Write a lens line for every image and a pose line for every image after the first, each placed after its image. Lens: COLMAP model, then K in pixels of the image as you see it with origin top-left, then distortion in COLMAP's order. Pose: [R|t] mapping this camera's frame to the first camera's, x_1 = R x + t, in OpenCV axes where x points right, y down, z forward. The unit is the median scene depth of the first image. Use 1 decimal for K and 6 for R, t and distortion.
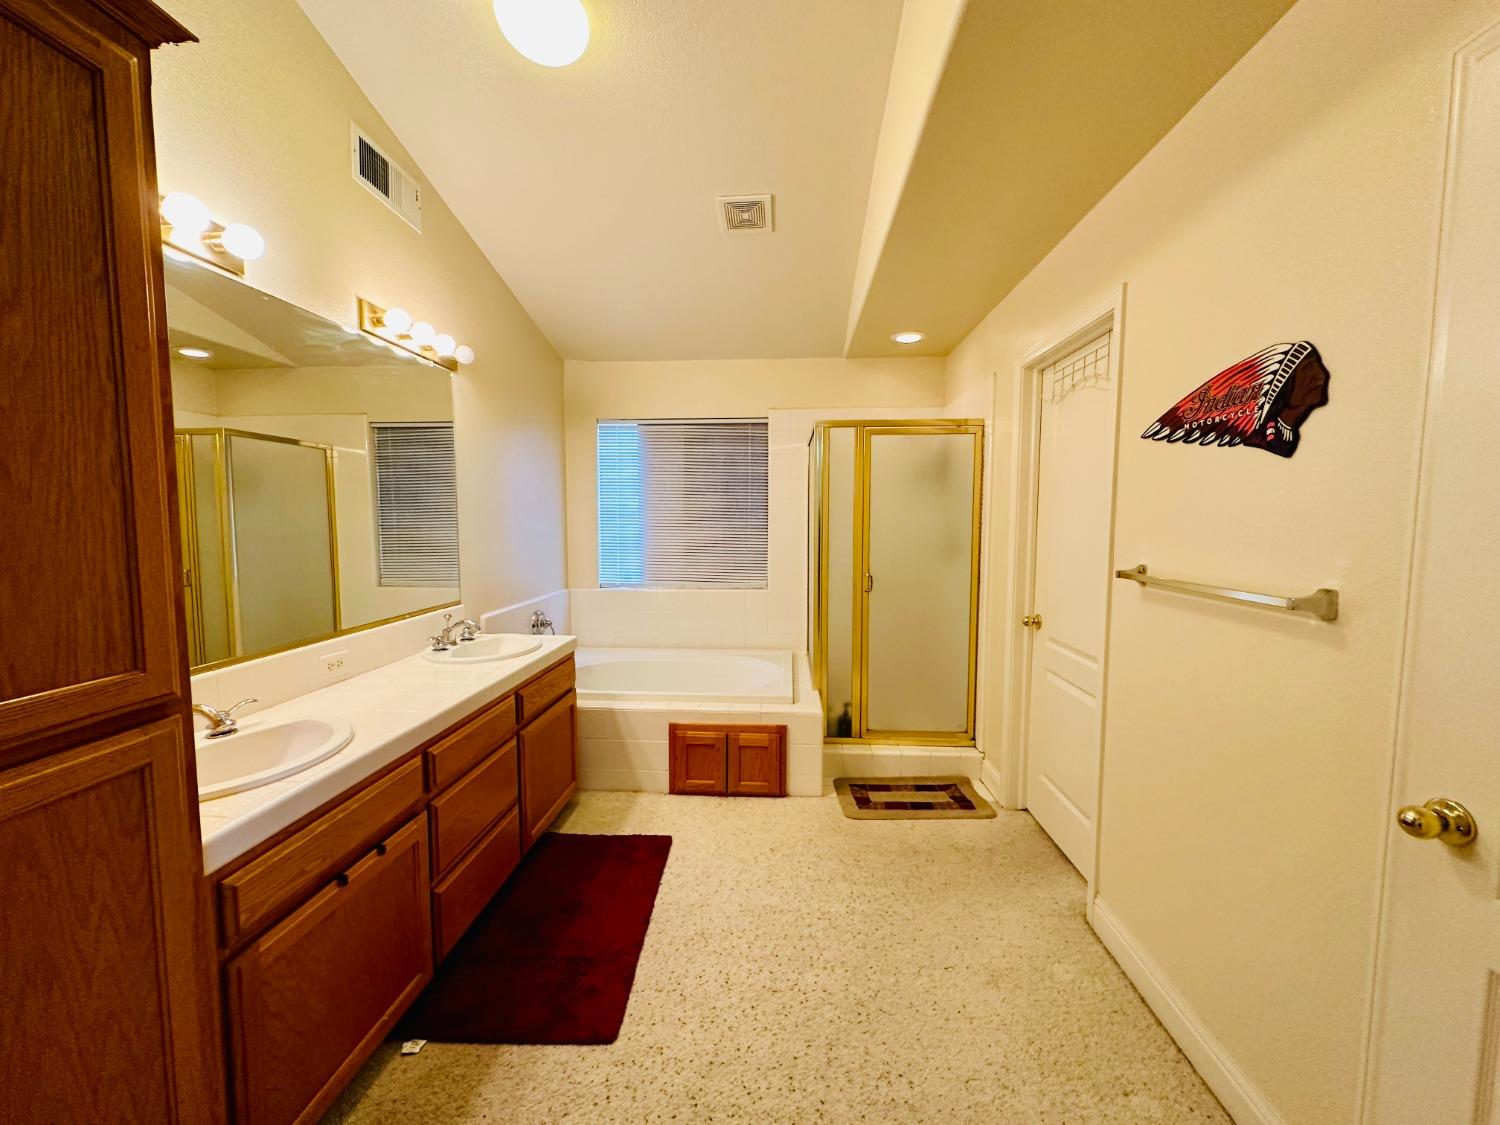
lens RADIAL K [[597.9, 0, 750.0], [0, 597.9, 562.5], [0, 0, 1]] dist [-0.001788, 0.000017]
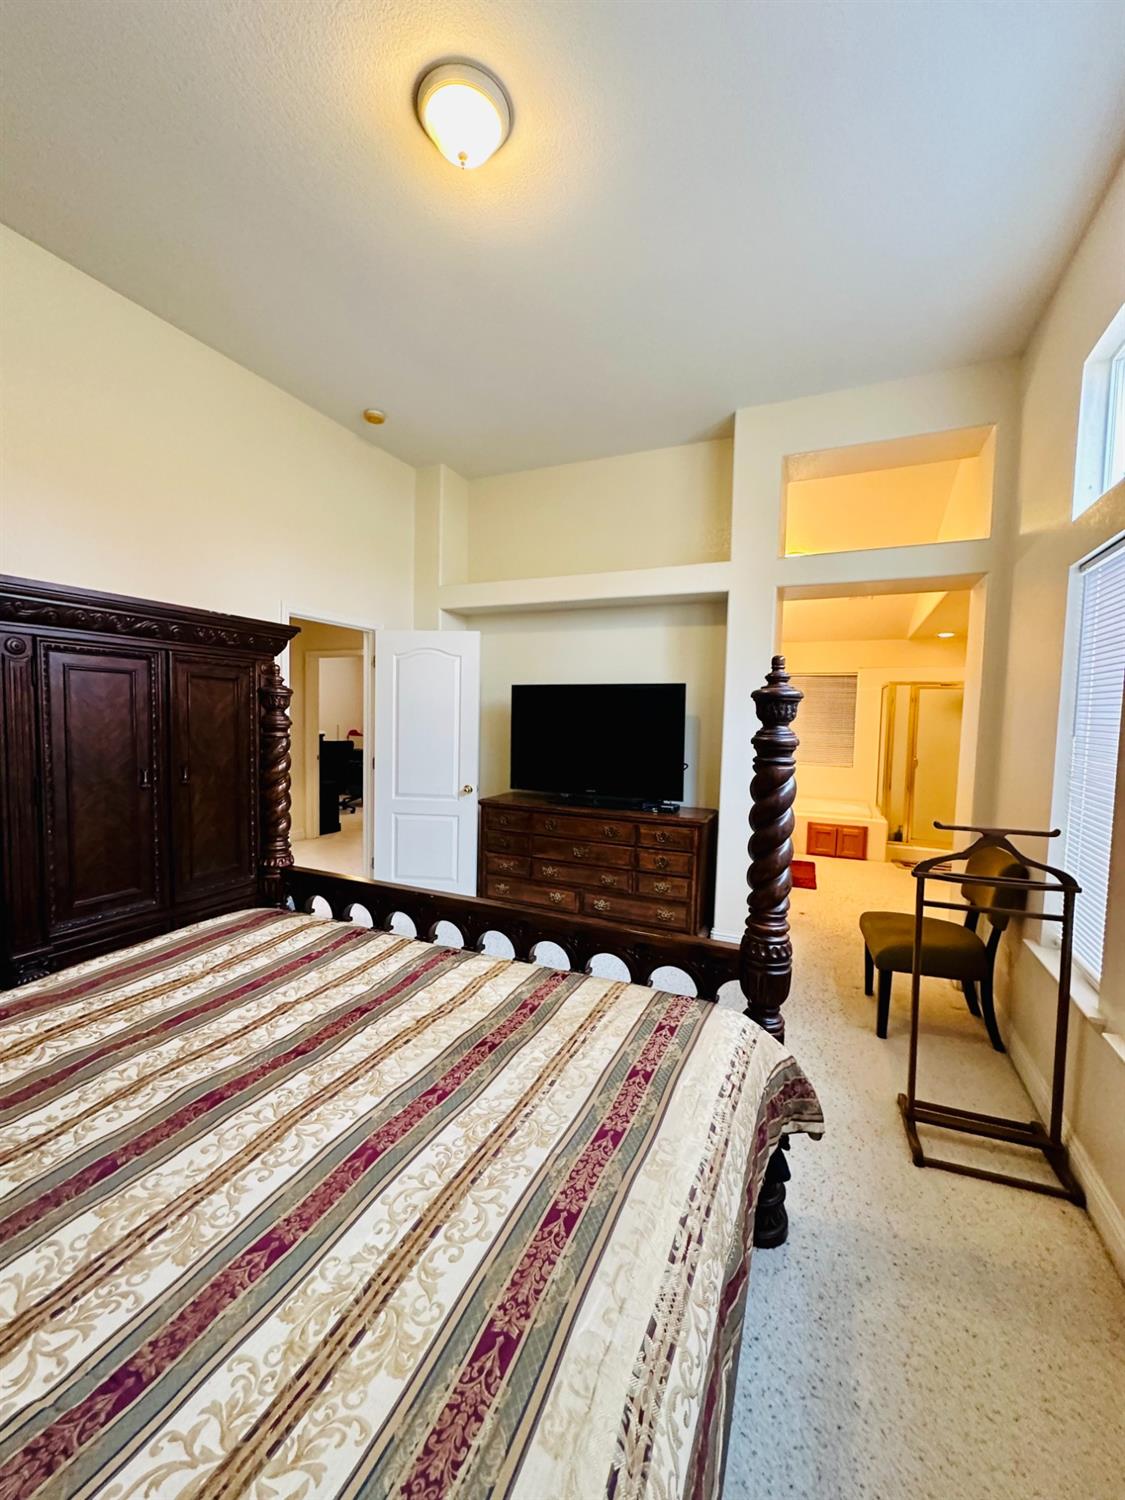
lens RADIAL K [[597.9, 0, 562.5], [0, 597.9, 750.0], [0, 0, 1]] dist [-0.001788, 0.000017]
pose [[0.933033, 0.043849, -0.357108, -0.186405], [-0.049299, 0.998765, -0.006167, 0.054694], [0.356397, 0.023359, 0.934043, -1.257128]]
